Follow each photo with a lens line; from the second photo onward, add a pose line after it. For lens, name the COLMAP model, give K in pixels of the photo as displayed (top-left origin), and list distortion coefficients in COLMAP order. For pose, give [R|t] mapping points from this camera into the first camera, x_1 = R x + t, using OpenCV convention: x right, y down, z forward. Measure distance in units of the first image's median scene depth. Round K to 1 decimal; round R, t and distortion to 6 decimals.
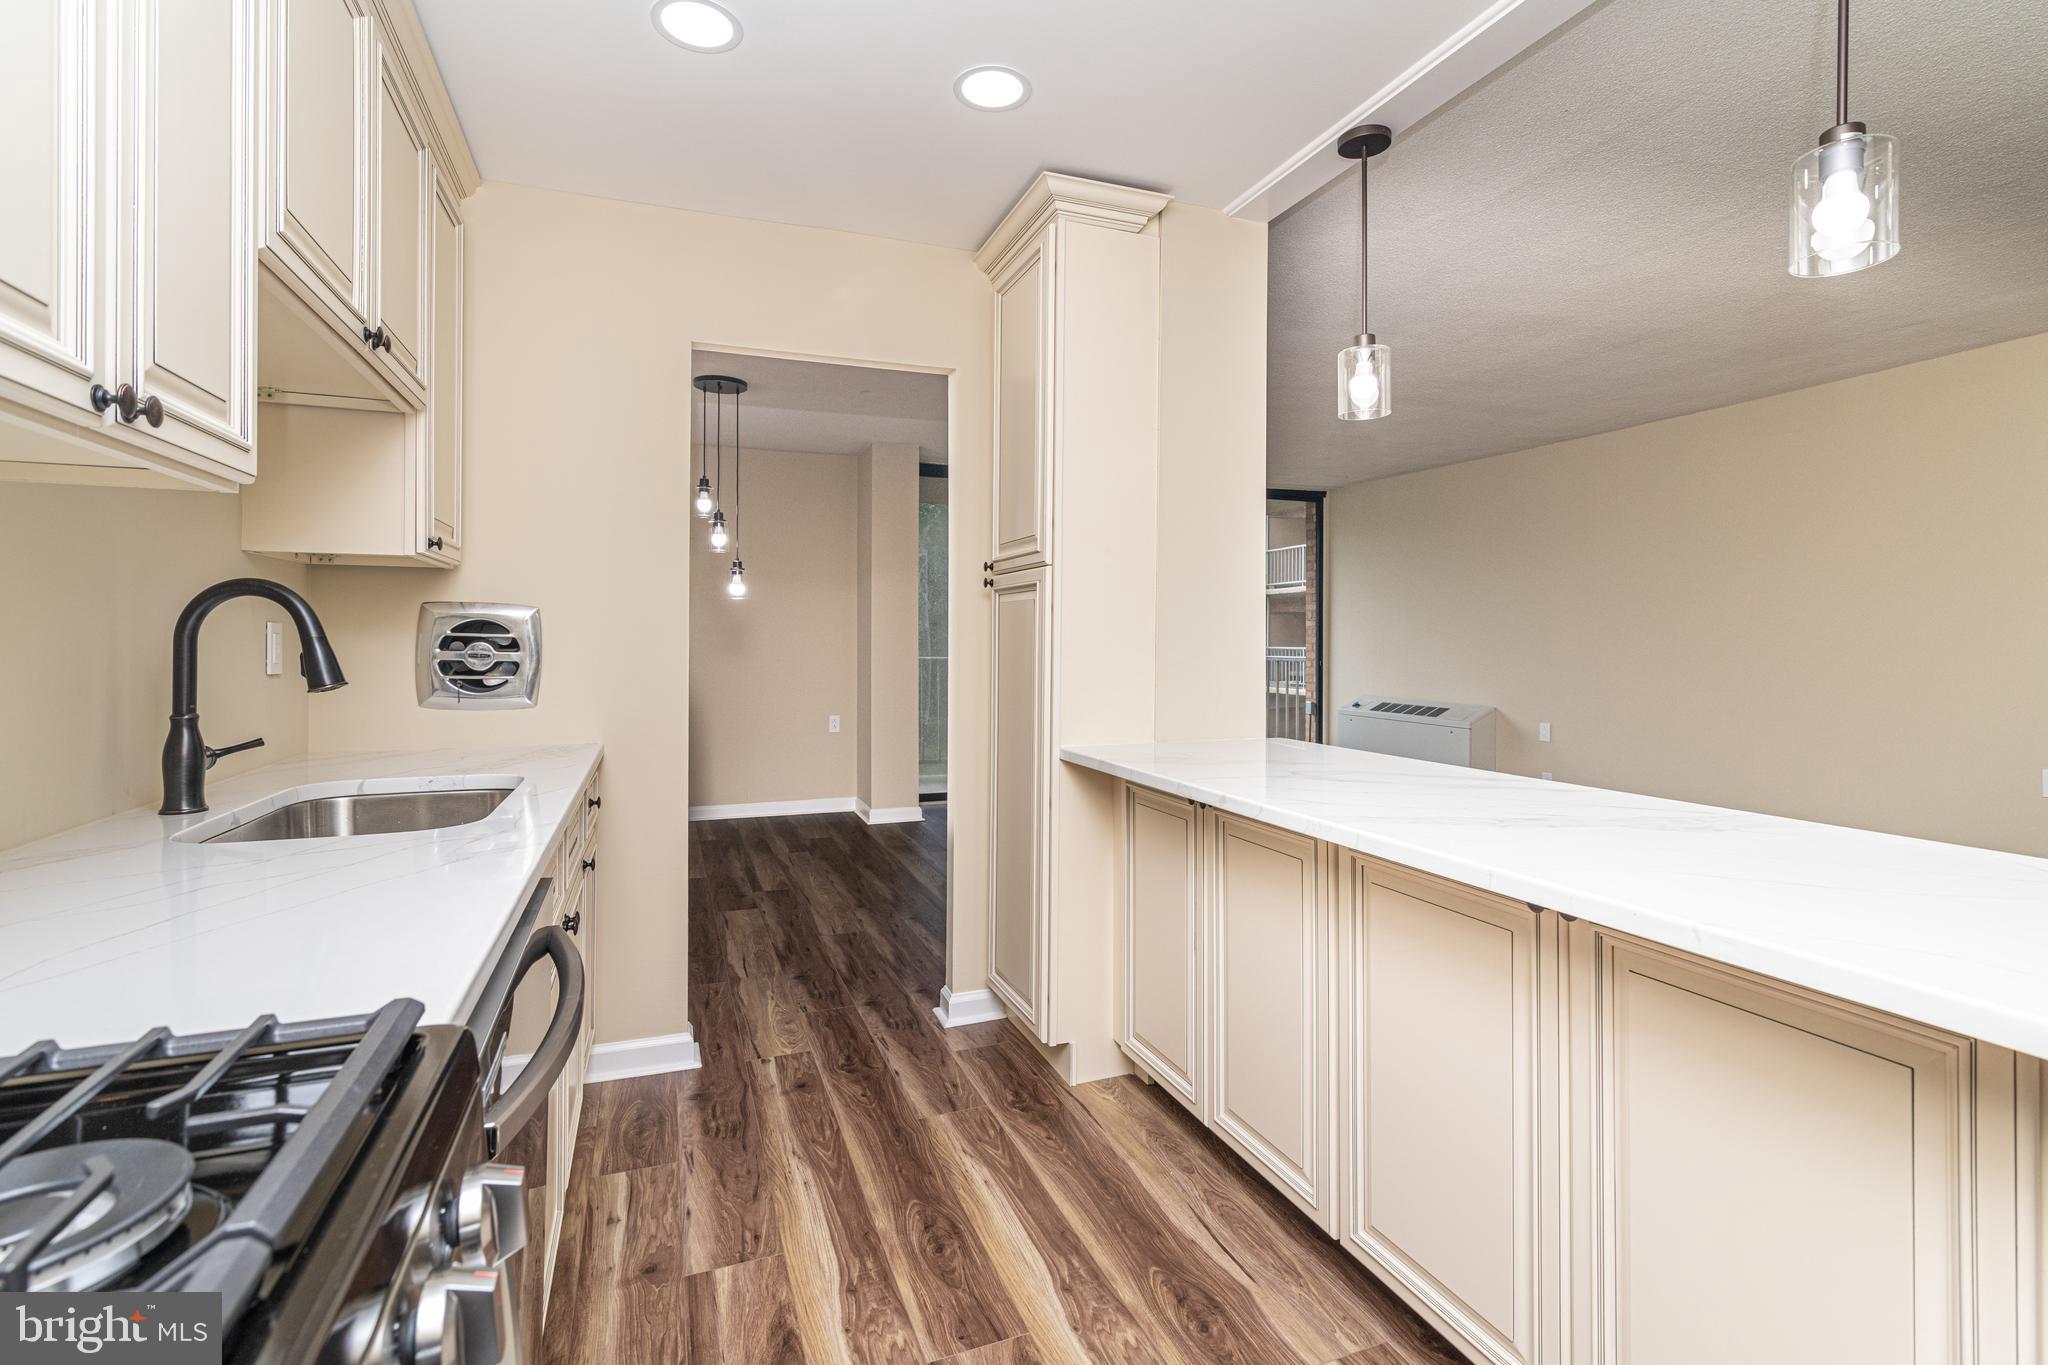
lens RADIAL K [[921.1, 0, 1025.4], [0, 921.1, 640.2], [0, 0, 1]] dist [-0.026783, 0.000203]
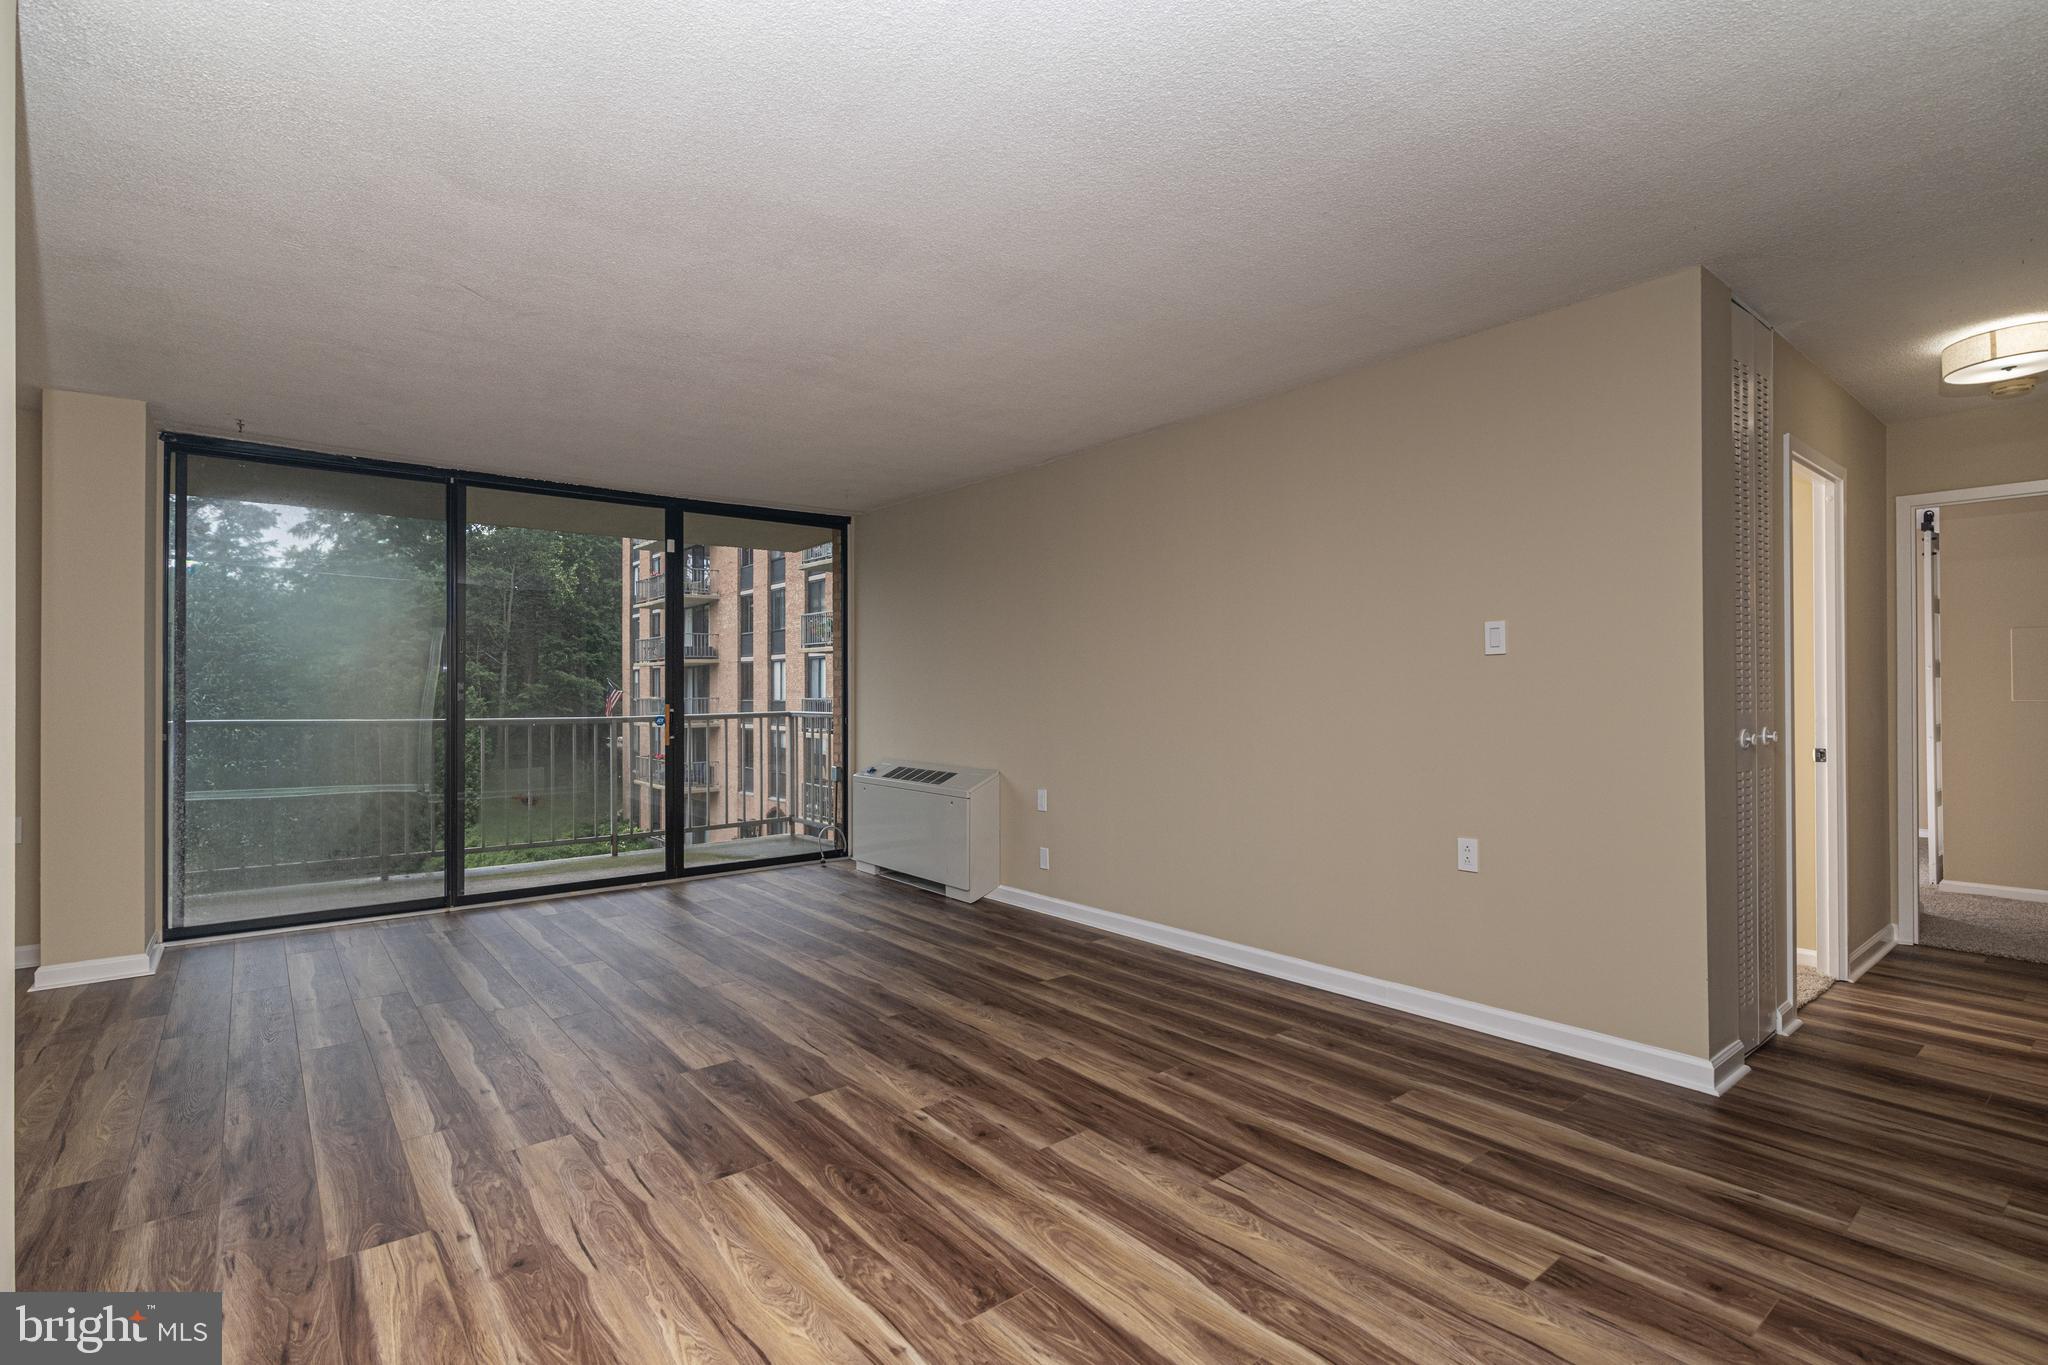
lens RADIAL K [[948.7, 0, 1021.7], [0, 948.7, 685.9], [0, 0, 1]] dist [-0.000664, -0.000420]
pose [[0.953640, -0.007139, 0.300865, 0.643792], [0.008985, 0.999948, -0.004752, -0.000077], [-0.300815, 0.007235, 0.953655, 0.412953]]
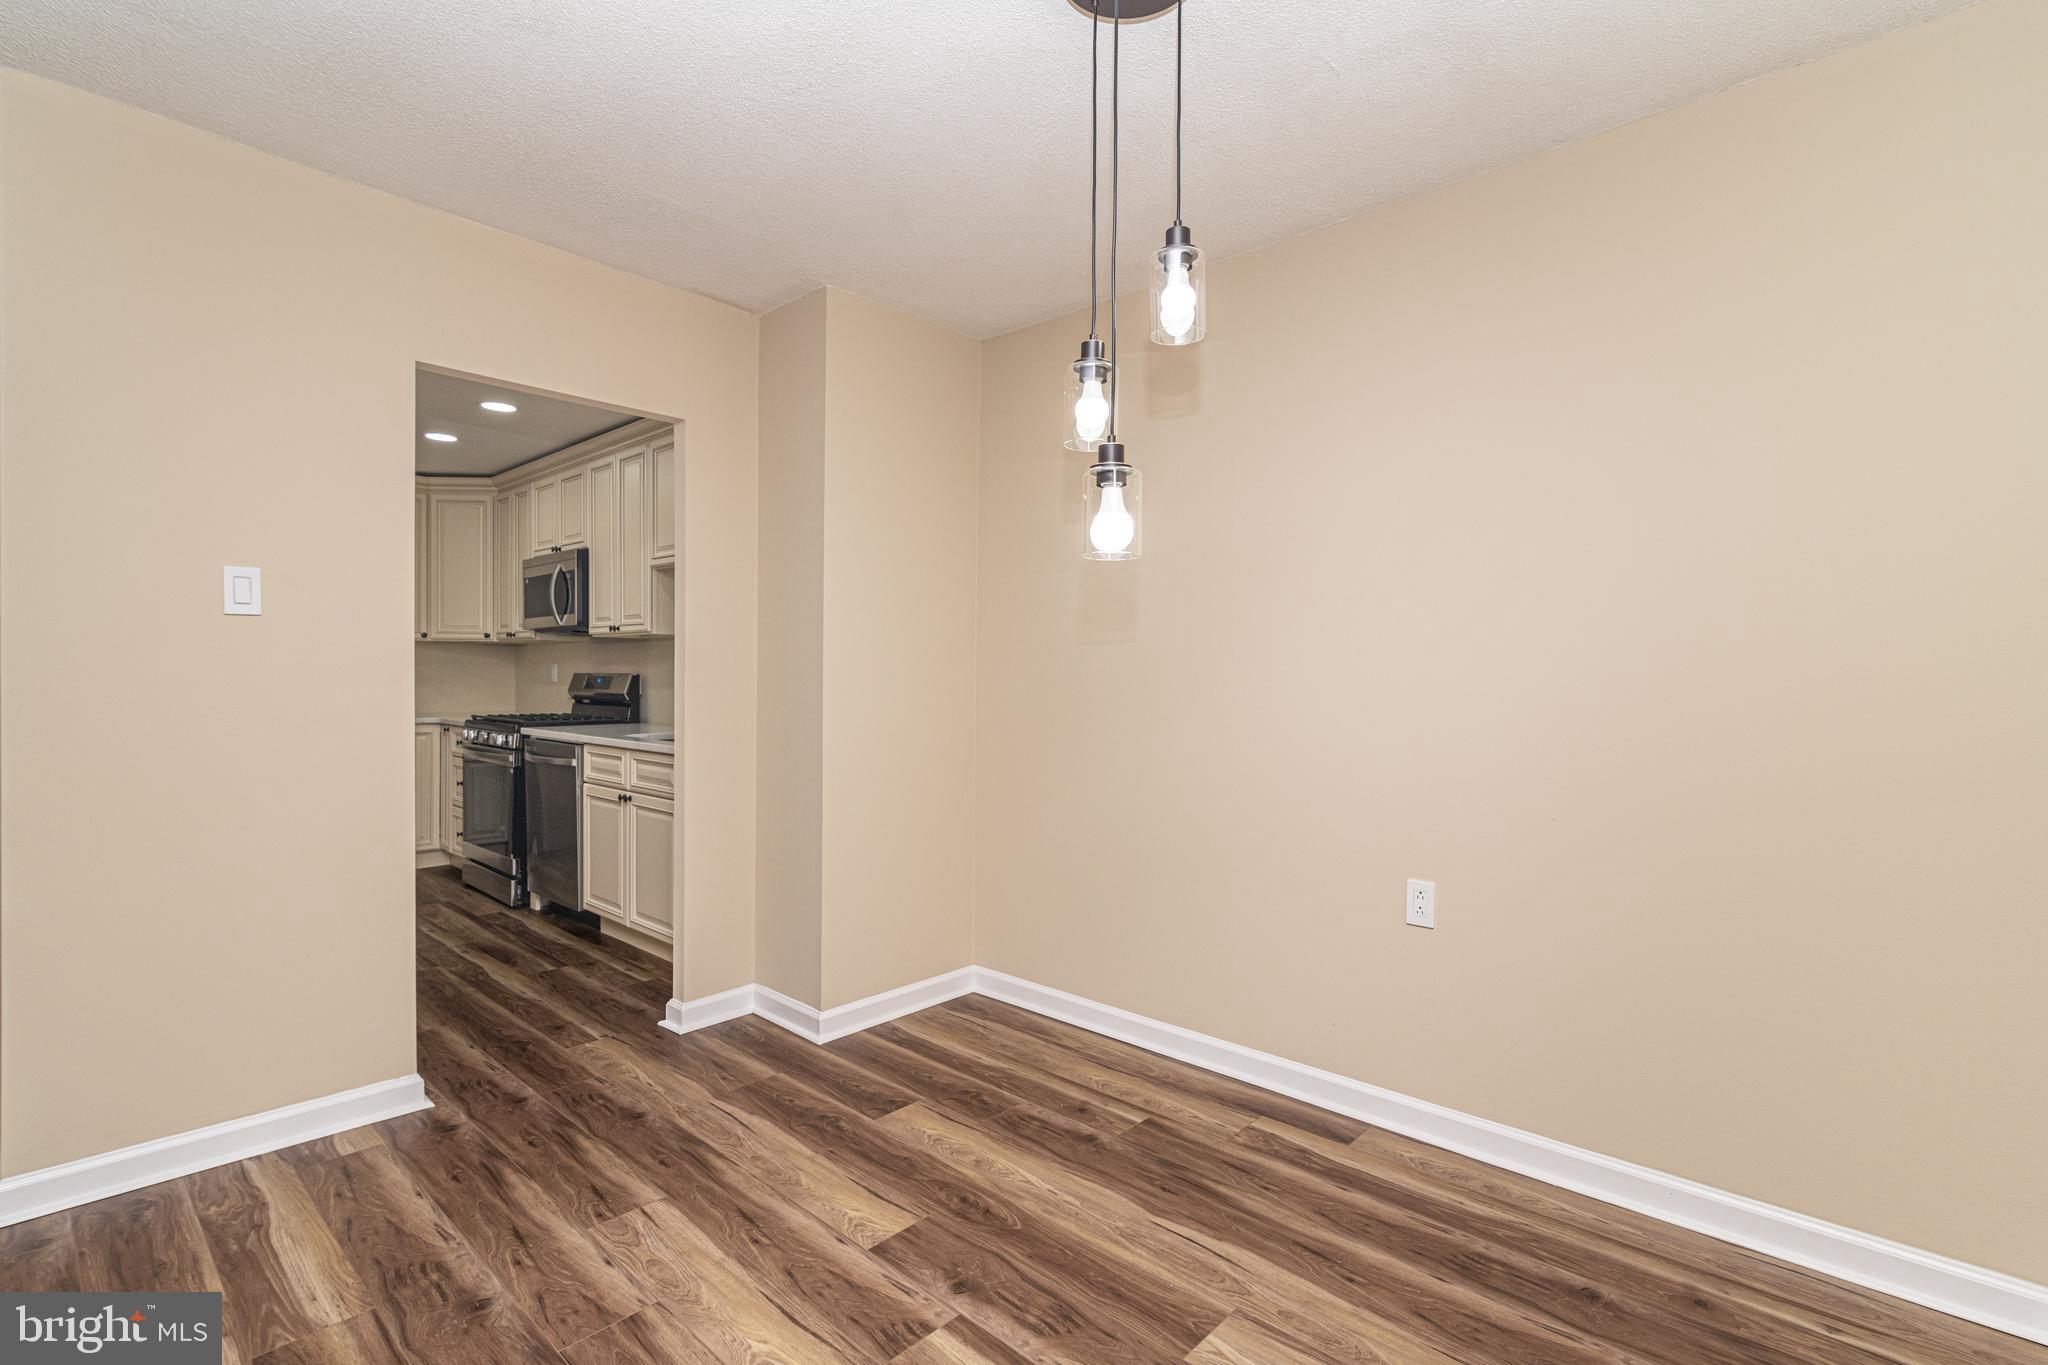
lens RADIAL K [[951.0, 0, 1032.2], [0, 951.0, 679.3], [0, 0, 1]] dist [0.000127, 0.000215]
pose [[-0.898567, -0.006389, -0.438789, -0.239852], [-0.009995, 0.999933, 0.005909, -0.005106], [0.438722, 0.009695, -0.898571, 2.321785]]
